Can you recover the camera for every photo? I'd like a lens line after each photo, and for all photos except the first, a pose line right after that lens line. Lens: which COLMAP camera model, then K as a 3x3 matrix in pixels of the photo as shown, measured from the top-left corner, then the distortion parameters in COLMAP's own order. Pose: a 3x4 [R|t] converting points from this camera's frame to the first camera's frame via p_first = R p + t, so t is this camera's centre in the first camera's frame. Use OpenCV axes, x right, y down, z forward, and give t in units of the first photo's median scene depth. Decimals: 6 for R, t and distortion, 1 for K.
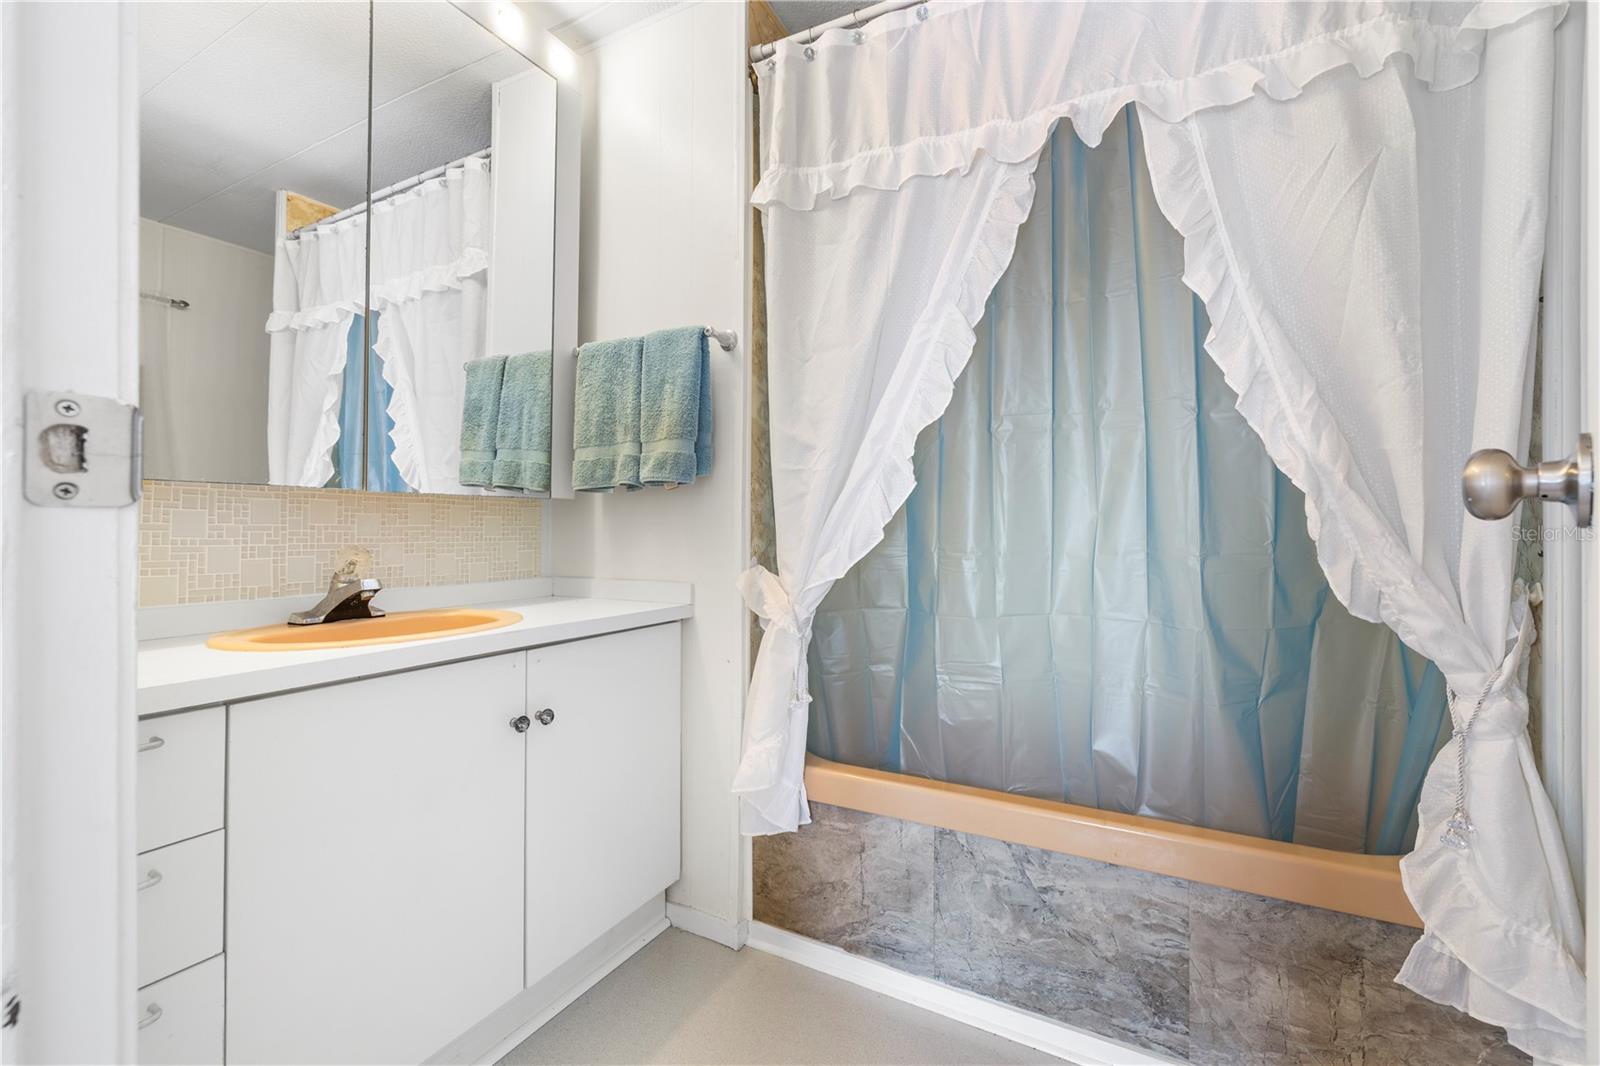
lens RADIAL K [[679.6, 0, 801.9], [0, 679.6, 534.3], [0, 0, 1]] dist [-0.000956, 0.000755]
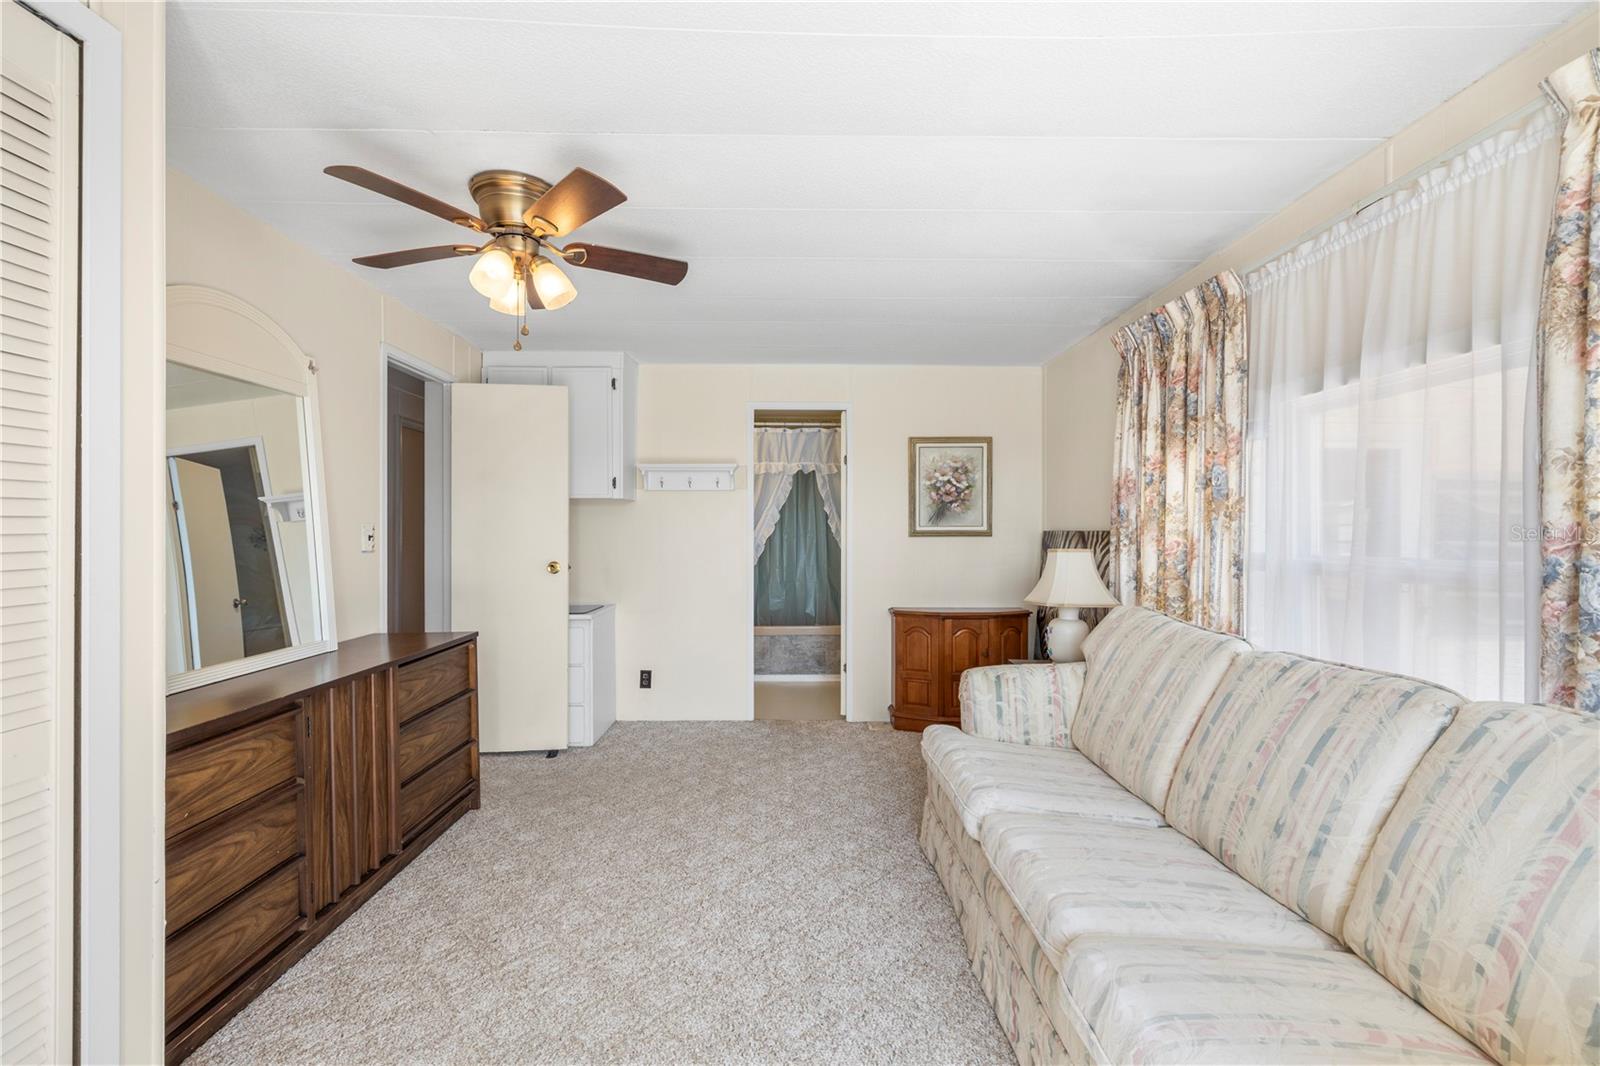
lens RADIAL K [[679.6, 0, 800.9], [0, 679.6, 532.1], [0, 0, 1]] dist [-0.000956, 0.000755]
pose [[0.883455, -0.008663, 0.468436, -1.491235], [0.003377, 0.999921, 0.012123, -0.221453], [-0.468504, -0.009128, 0.883414, -2.577148]]
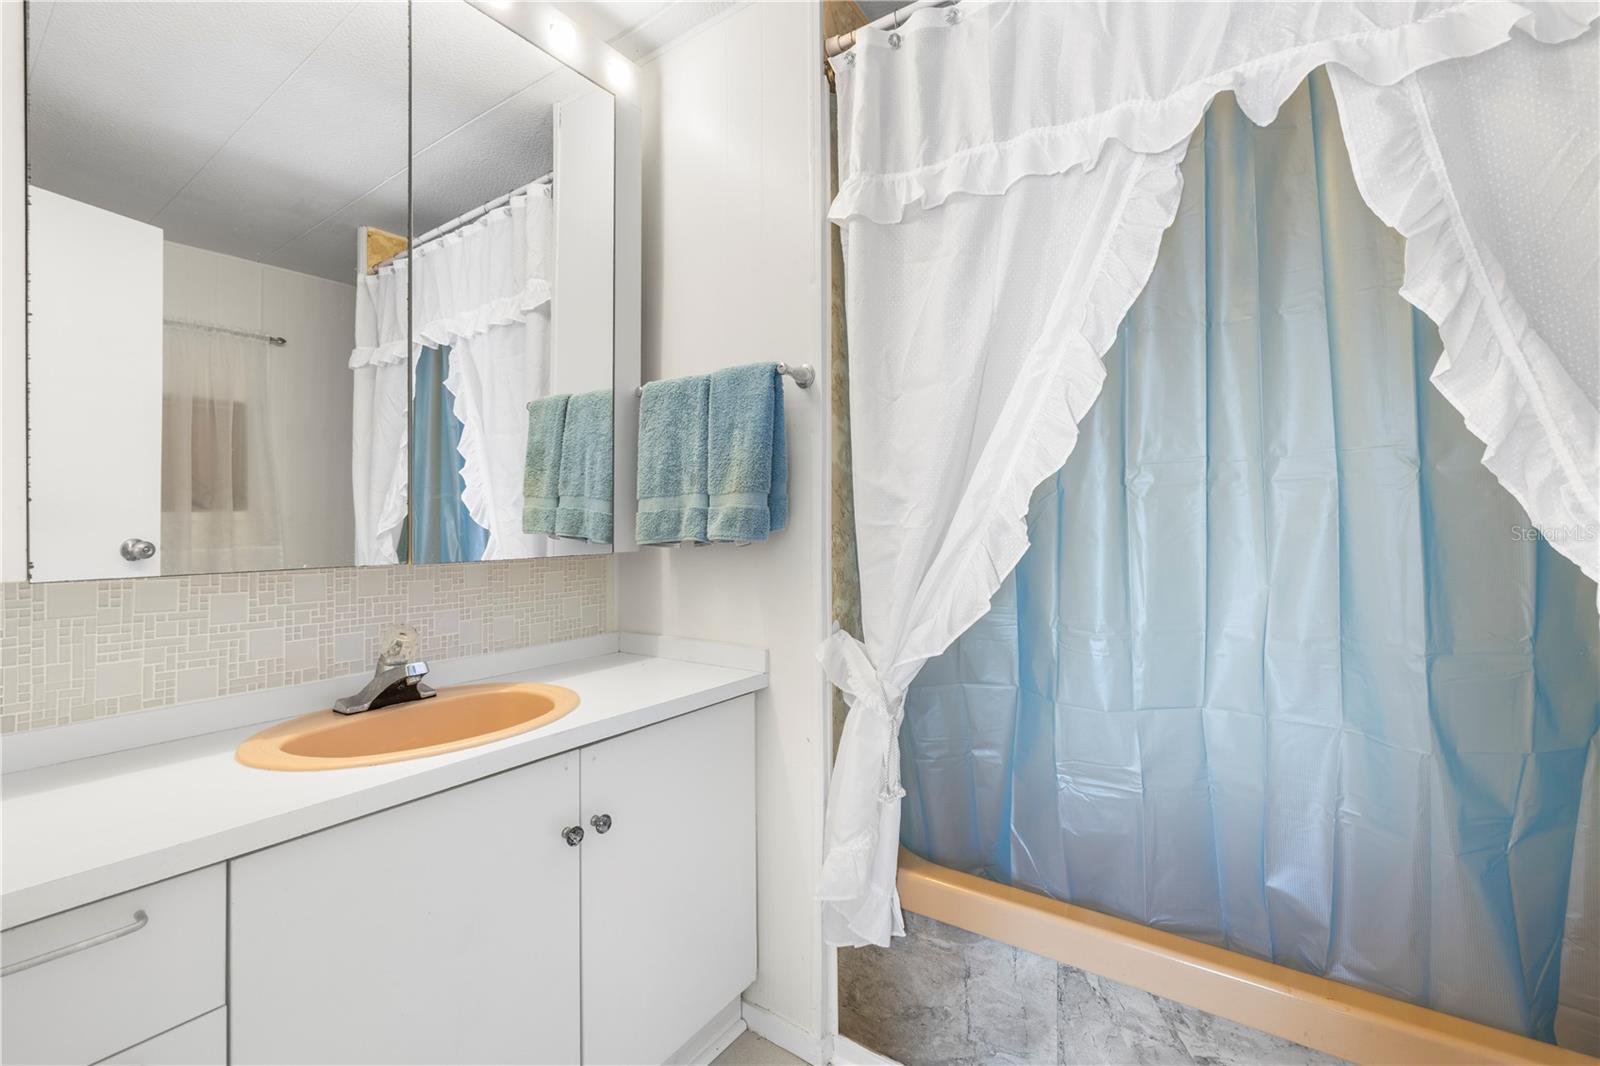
lens RADIAL K [[679.6, 0, 801.6], [0, 679.6, 532.1], [0, 0, 1]] dist [-0.000956, 0.000755]
pose [[0.993395, -0.009562, -0.114346, -0.014839], [0.009930, 0.999947, 0.002657, -0.095984], [0.114315, -0.003775, 0.993437, 0.140036]]
